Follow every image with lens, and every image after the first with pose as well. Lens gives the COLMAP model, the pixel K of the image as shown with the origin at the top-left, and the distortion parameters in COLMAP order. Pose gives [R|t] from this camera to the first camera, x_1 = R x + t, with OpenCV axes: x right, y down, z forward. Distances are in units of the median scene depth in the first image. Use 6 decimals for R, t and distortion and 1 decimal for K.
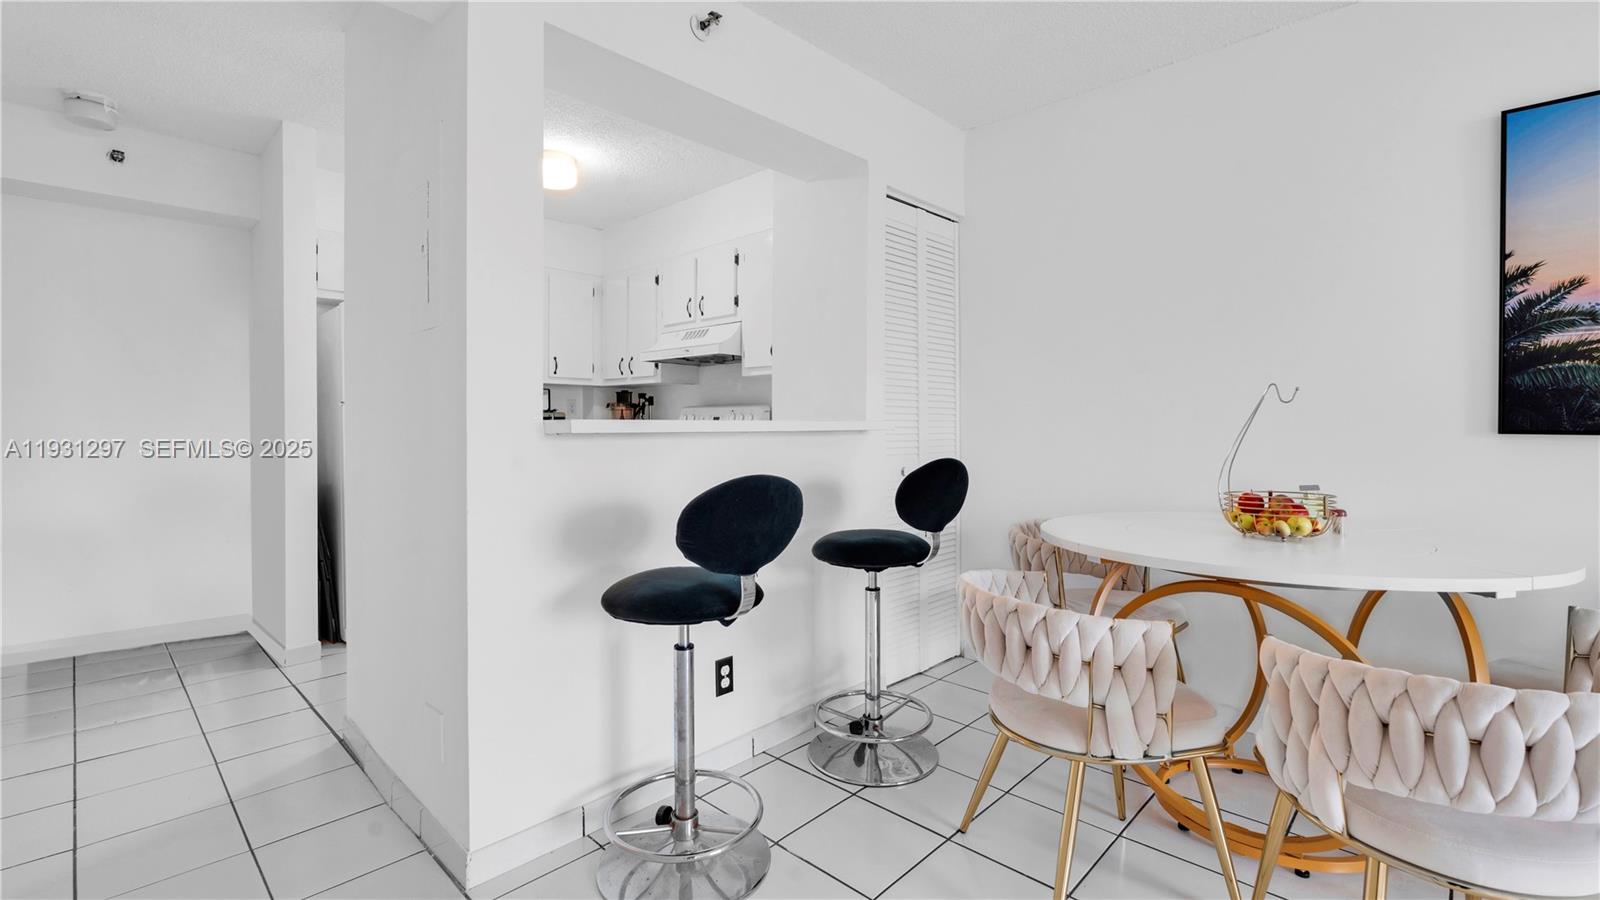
lens RADIAL K [[714.9, 0, 800.3], [0, 714.9, 426.2], [0, 0, 1]] dist [-0.000553, -0.000019]
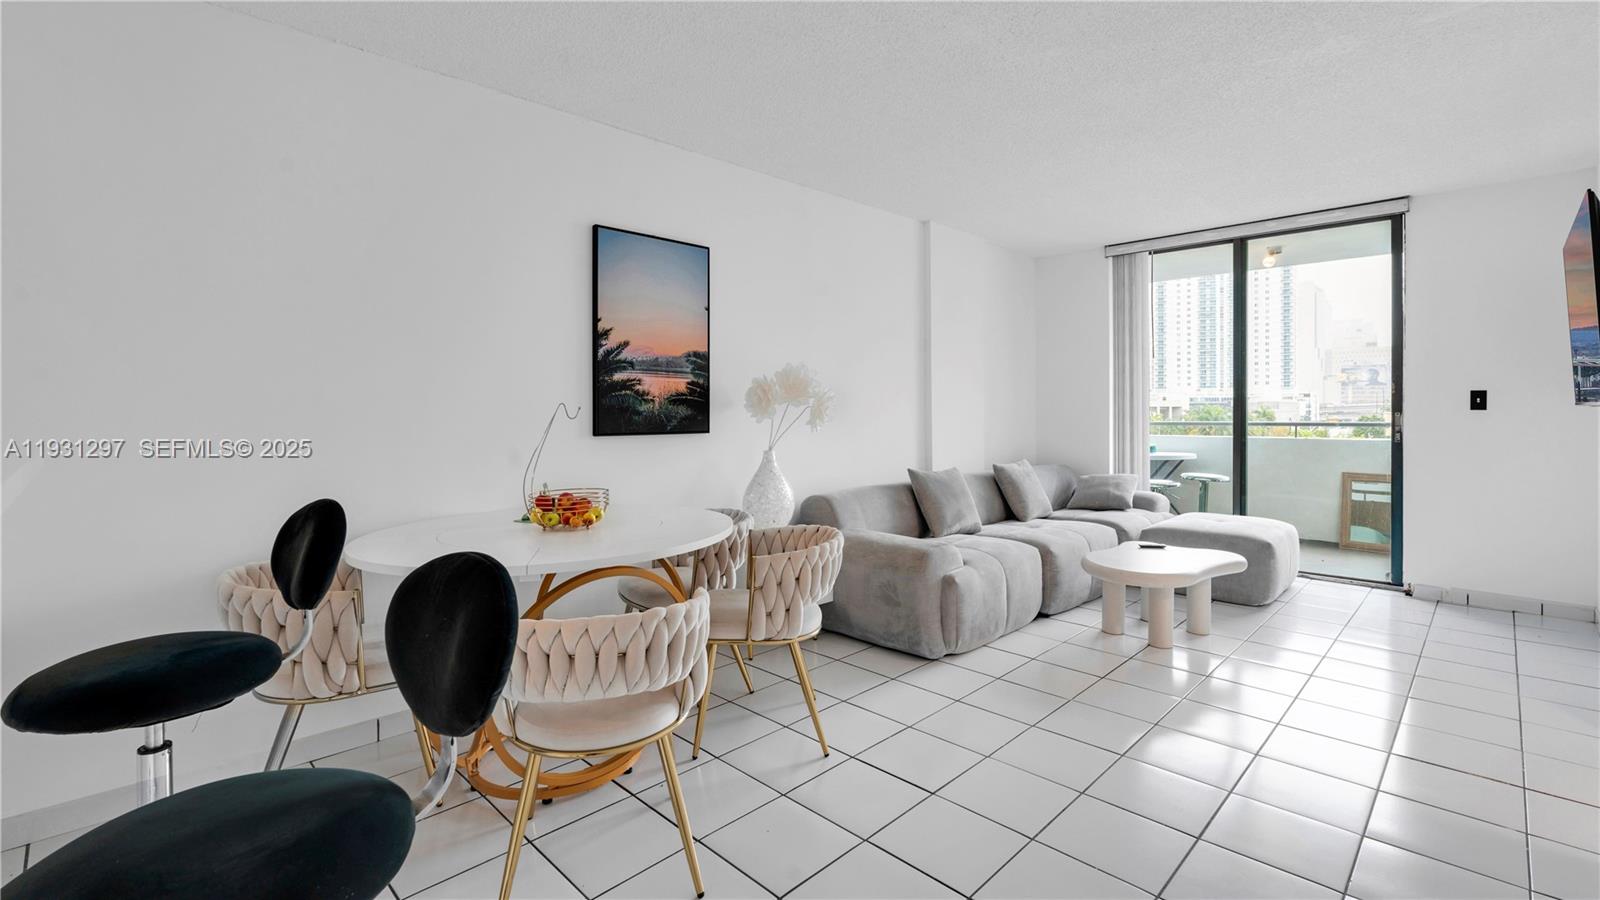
lens RADIAL K [[710.9, 0, 798.2], [0, 710.9, 410.4], [0, 0, 1]] dist [-0.000475, 0.000179]
pose [[0.022970, -0.003231, 0.999731, -0.531921], [0.009491, 0.999950, 0.003013, -0.045725], [-0.999691, 0.009419, 0.023000, 0.545815]]
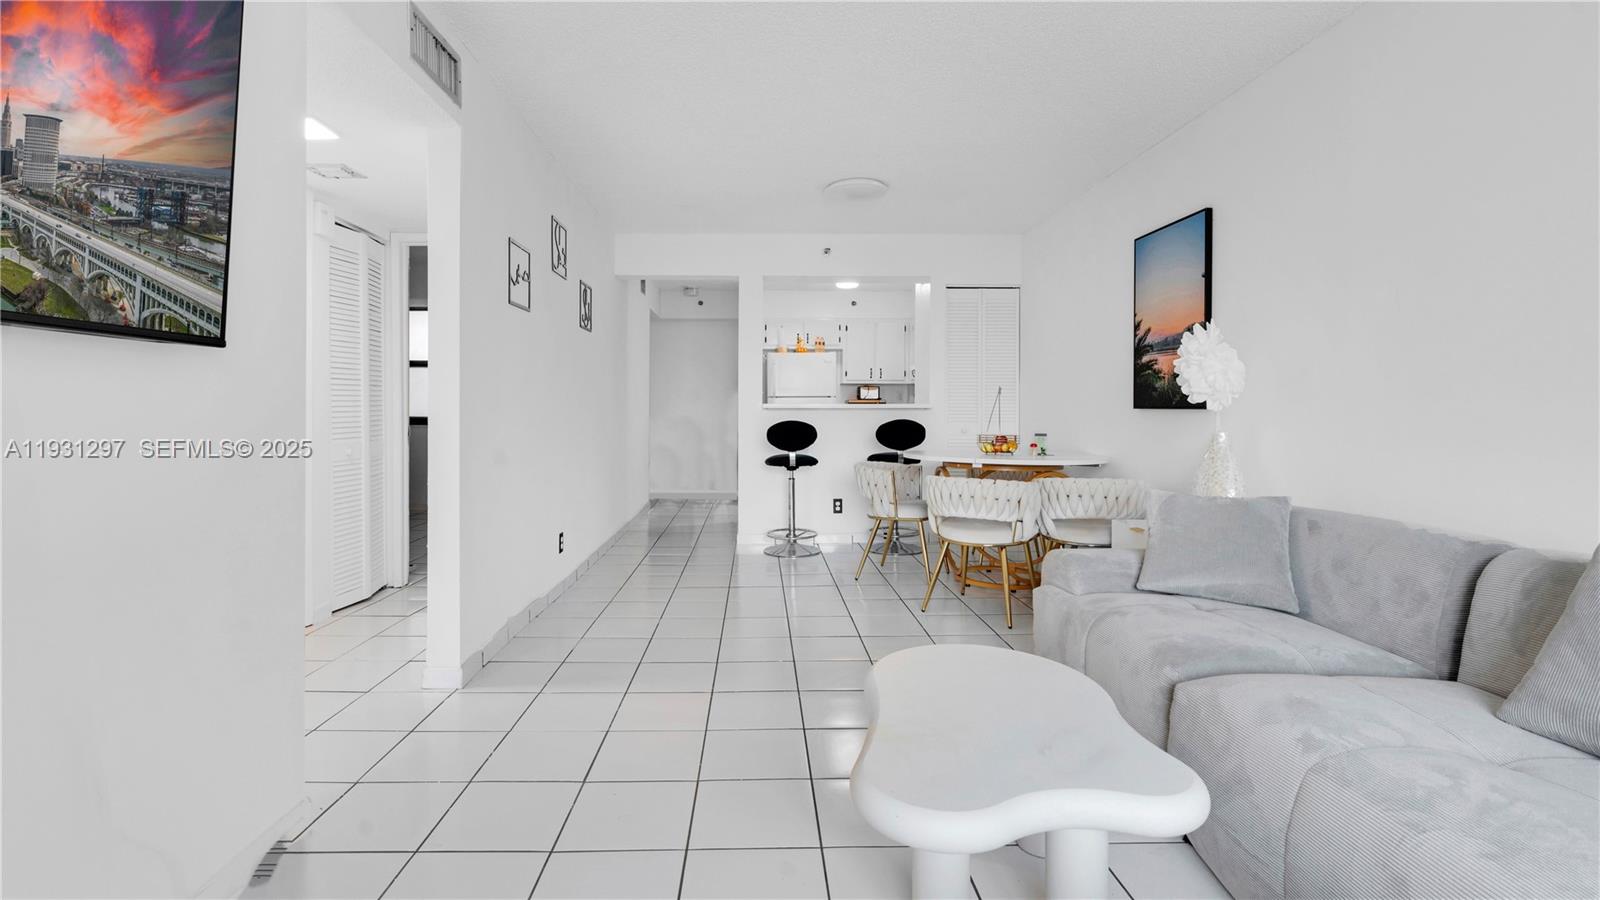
lens RADIAL K [[714.9, 0, 800.3], [0, 714.9, 426.2], [0, 0, 1]] dist [-0.000553, -0.000019]
pose [[0.736256, 0.018087, -0.676461, 1.646126], [-0.008560, 0.999812, 0.017416, 0.032569], [0.676649, -0.007033, 0.736272, -1.027325]]
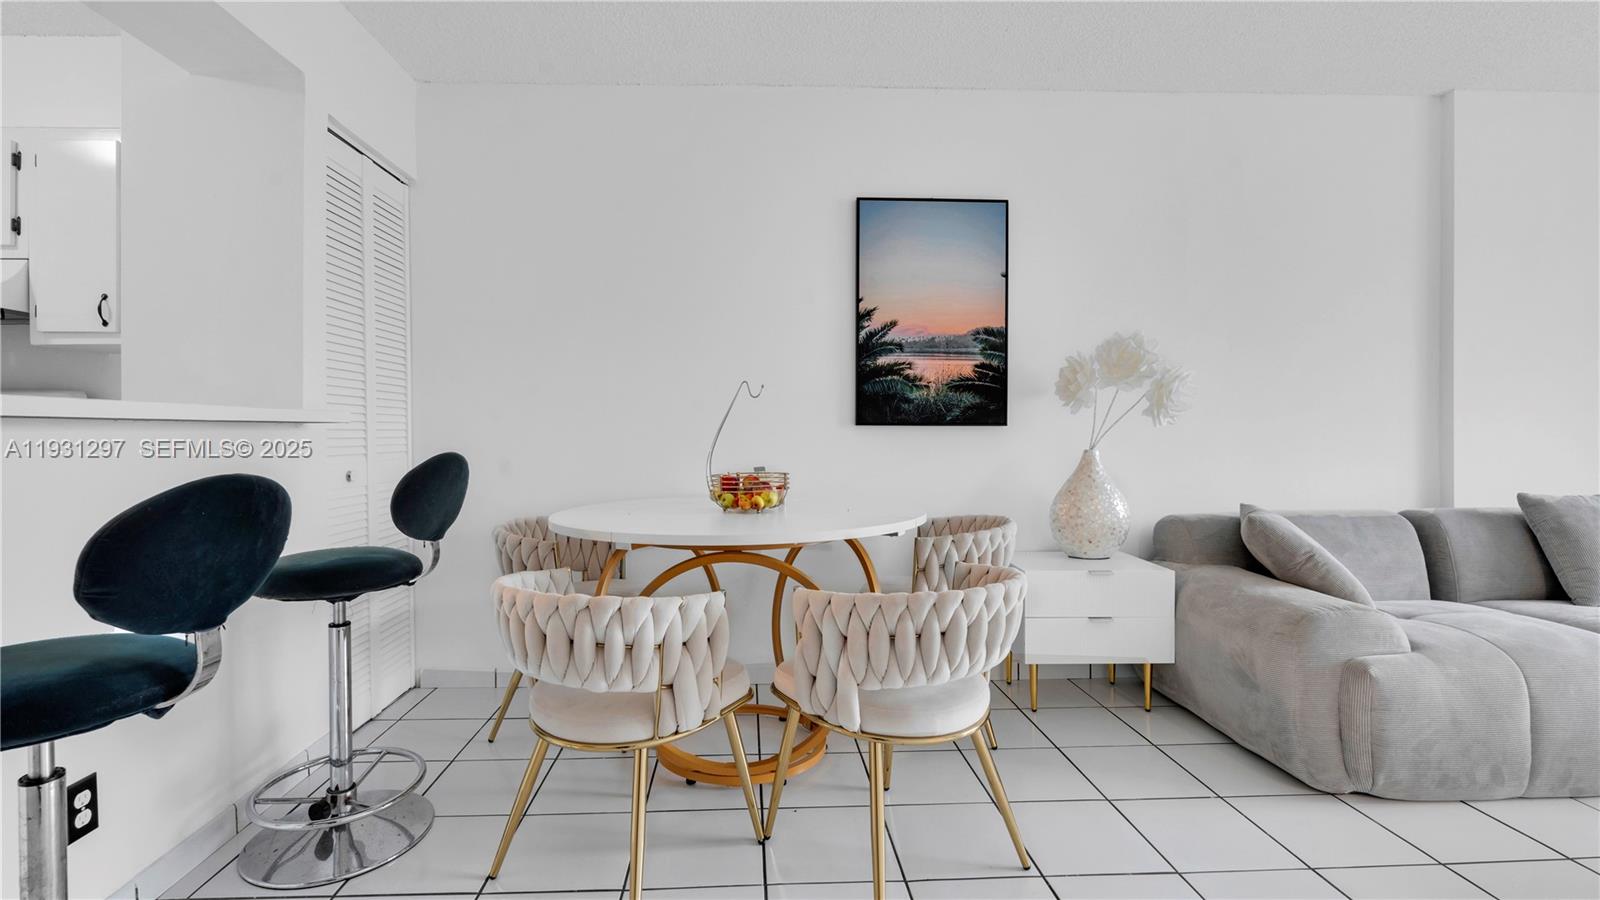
lens RADIAL K [[707.7, 0, 779.0], [0, 707.7, 435.5], [0, 0, 1]] dist [-0.000663, 0.000119]
pose [[0.693625, -0.006353, 0.720308, -0.140451], [0.005098, 0.999979, 0.003910, 0.025032], [-0.720318, 0.000960, 0.693643, 0.141460]]
